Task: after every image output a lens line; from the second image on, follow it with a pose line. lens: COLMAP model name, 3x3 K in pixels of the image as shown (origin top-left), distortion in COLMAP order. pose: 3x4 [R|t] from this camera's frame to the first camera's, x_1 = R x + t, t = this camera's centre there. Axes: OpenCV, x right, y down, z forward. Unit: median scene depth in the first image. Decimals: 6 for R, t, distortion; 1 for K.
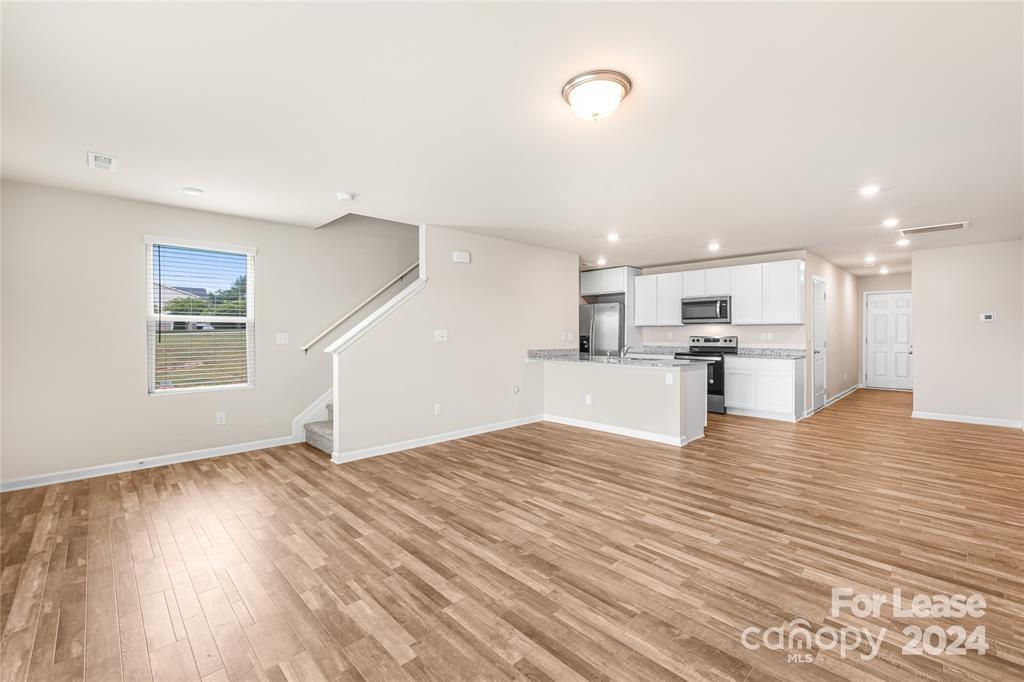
lens RADIAL K [[446.7, 0, 515.5], [0, 446.7, 339.8], [0, 0, 1]] dist [0.014634, -0.000135]
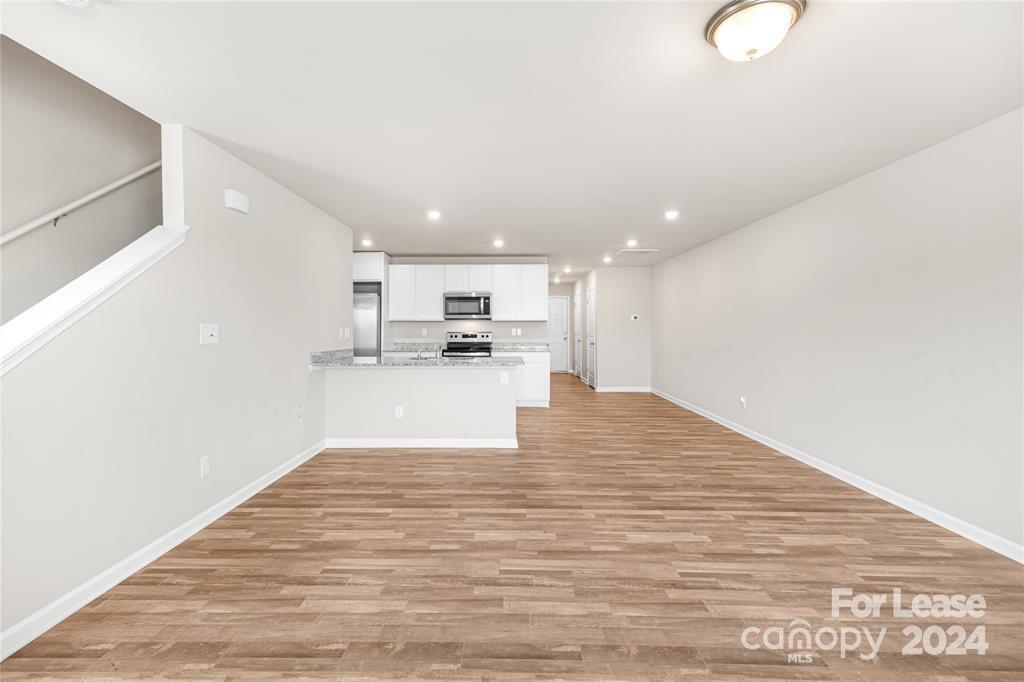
lens RADIAL K [[446.7, 0, 514.2], [0, 446.7, 328.3], [0, 0, 1]] dist [0.014634, -0.000135]
pose [[0.692426, 0.002305, 0.721485, -0.219067], [0.009241, 0.999885, -0.012063, -0.003324], [-0.721430, 0.015020, 0.692324, 0.235544]]
